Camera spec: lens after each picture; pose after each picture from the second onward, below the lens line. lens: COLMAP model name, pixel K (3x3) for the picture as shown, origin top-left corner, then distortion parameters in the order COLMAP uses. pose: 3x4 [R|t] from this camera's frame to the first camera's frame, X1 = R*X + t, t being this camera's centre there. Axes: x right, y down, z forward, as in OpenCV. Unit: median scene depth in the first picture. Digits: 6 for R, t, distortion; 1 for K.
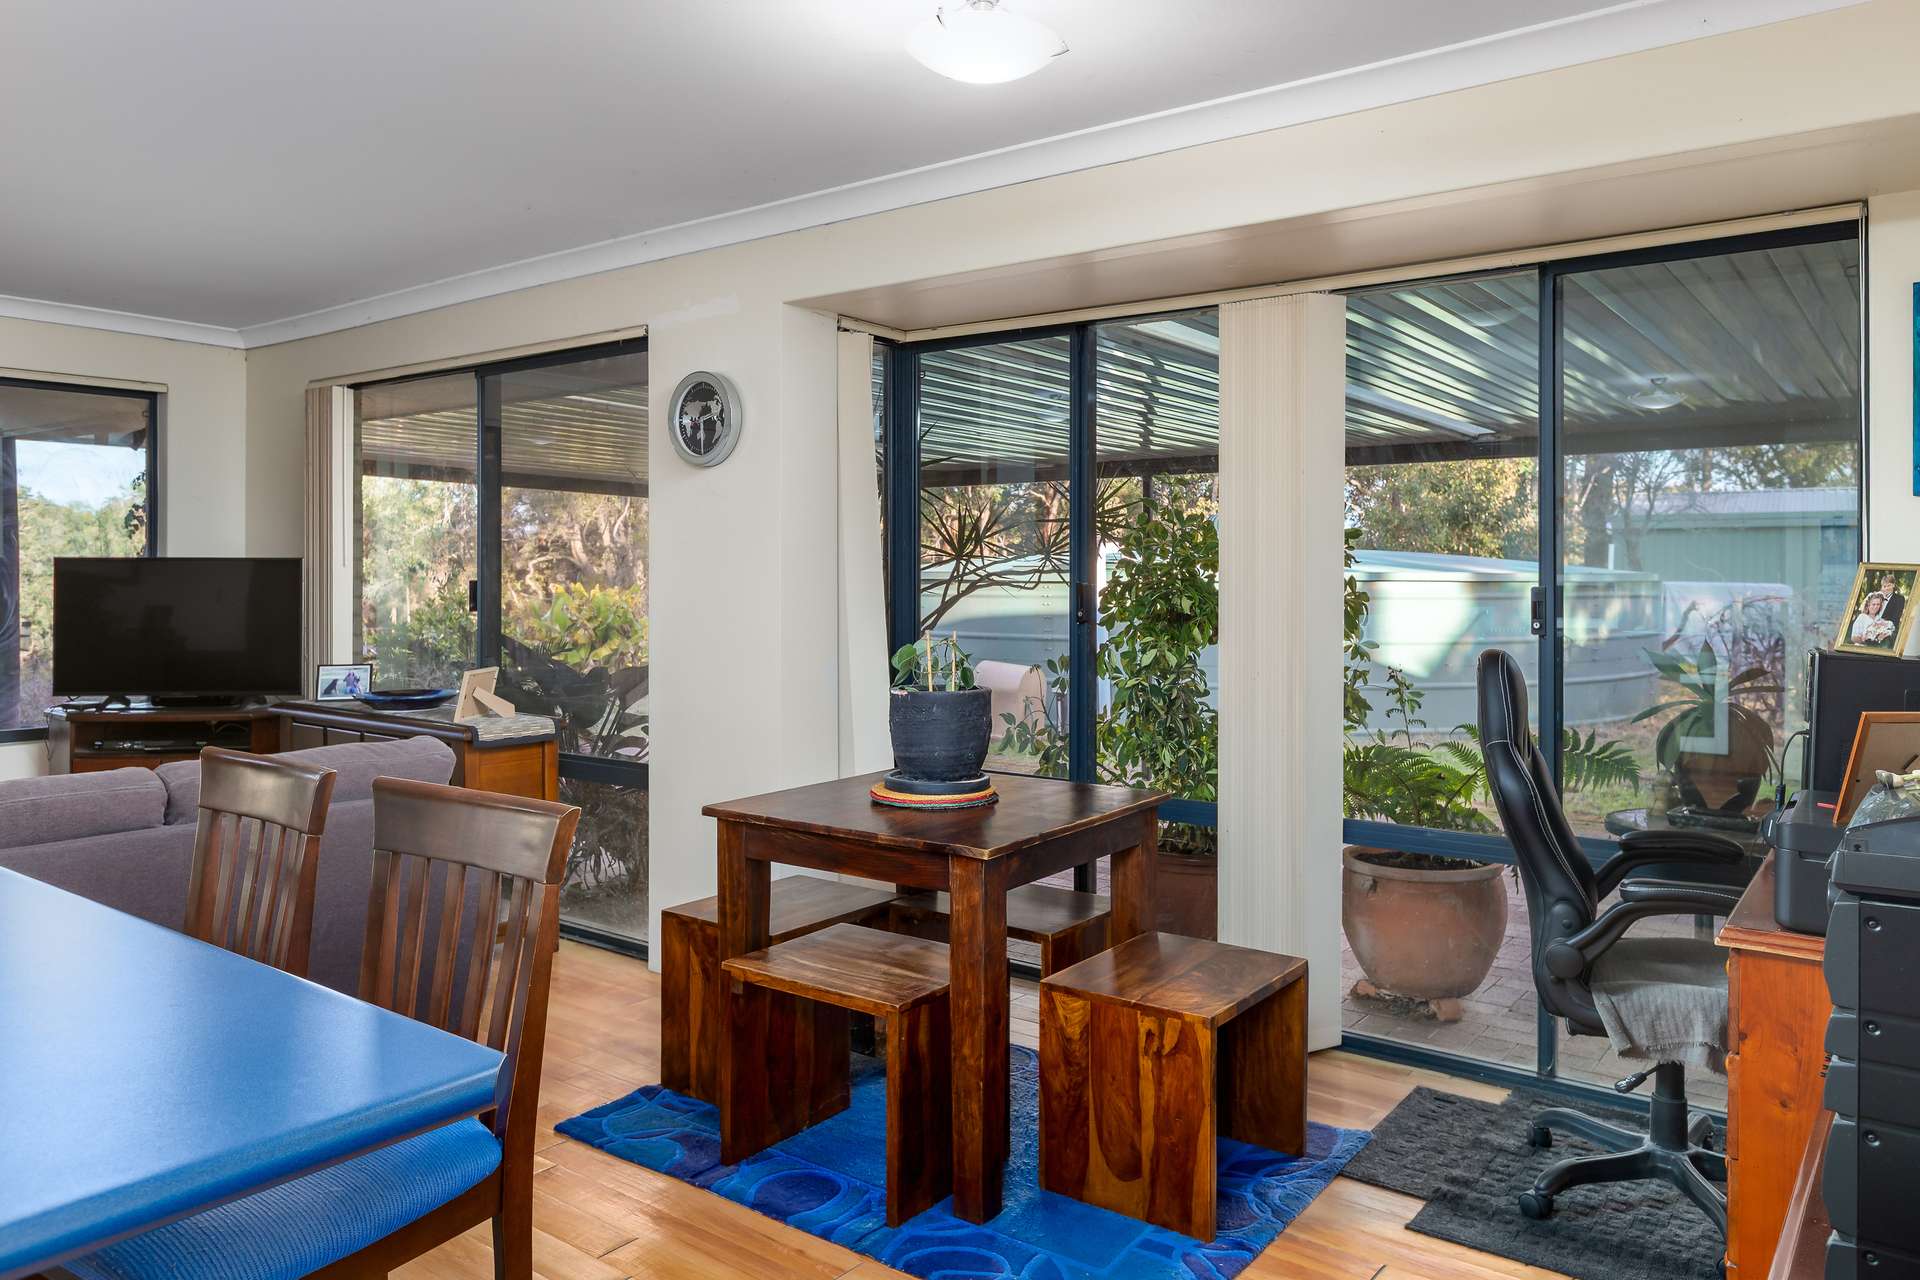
lens RADIAL K [[1334.0, 0, 989.7], [0, 1334.0, 564.0], [0, 0, 1]] dist [-0.007050, -0.002062]
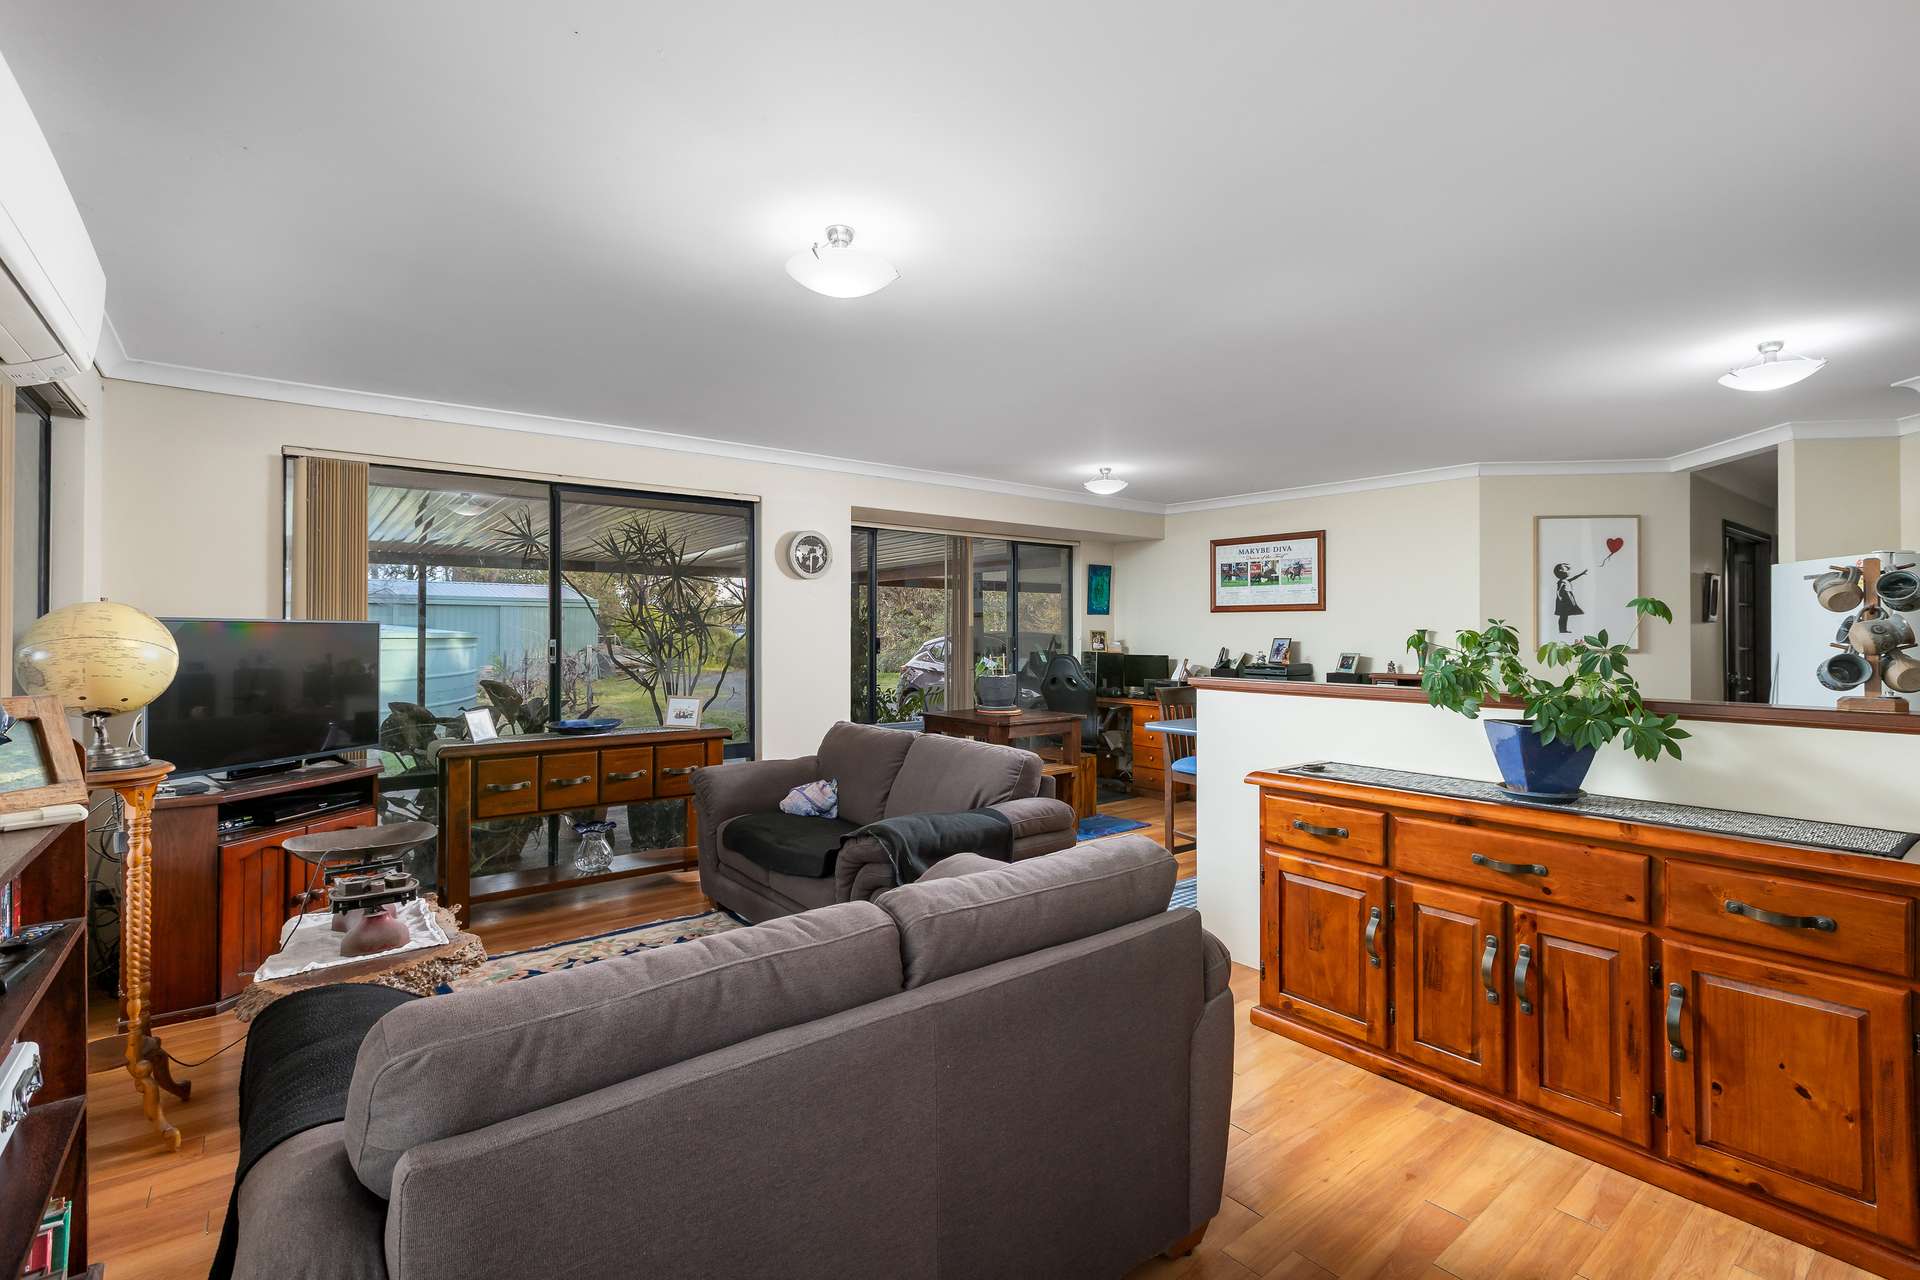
lens RADIAL K [[874.6, 0, 956.7], [0, 874.6, 629.5], [0, 0, 1]] dist [0.002336, -0.000433]
pose [[0.263714, 0.001684, 0.964599, -1.114310], [-0.006561, 0.999978, 0.000048, -0.001227], [-0.964579, -0.006341, 0.263719, 0.366746]]
